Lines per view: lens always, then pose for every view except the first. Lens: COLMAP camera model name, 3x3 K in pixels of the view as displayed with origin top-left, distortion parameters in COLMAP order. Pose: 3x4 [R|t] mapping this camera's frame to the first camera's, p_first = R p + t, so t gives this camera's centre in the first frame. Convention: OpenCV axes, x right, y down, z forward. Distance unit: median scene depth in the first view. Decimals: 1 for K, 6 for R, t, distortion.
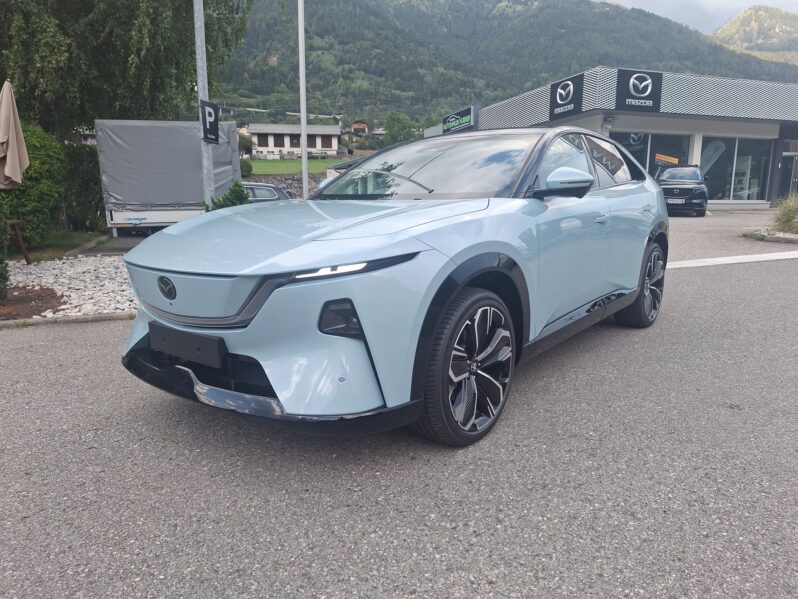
lens RADIAL K [[557.7, 0, 399.0], [0, 557.7, 299.5], [0, 0, 1]] dist [0.029875, -0.034562]
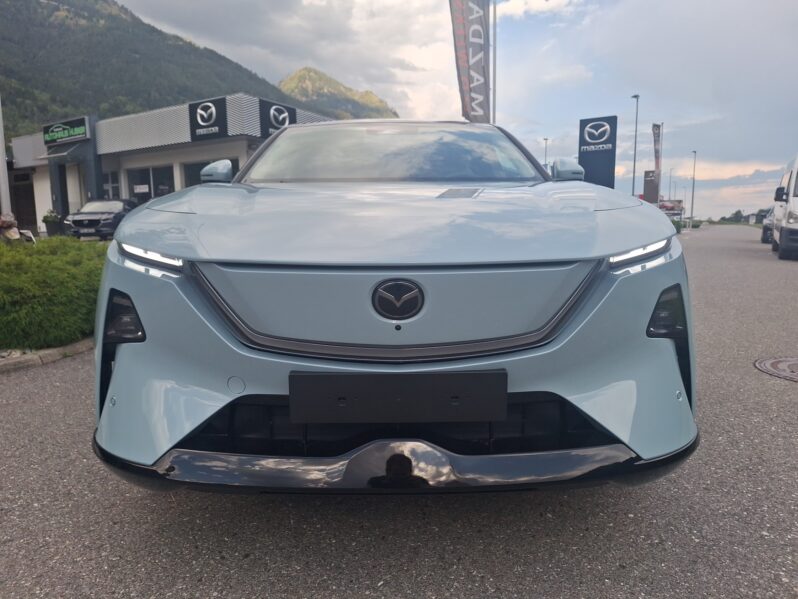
lens RADIAL K [[557.7, 0, 399.0], [0, 557.7, 299.5], [0, 0, 1]] dist [0.029875, -0.034562]
pose [[0.773022, -0.076587, 0.629739, -0.082808], [0.108940, 0.993965, -0.012843, -0.001261], [-0.624955, 0.078531, 0.776701, 0.062791]]
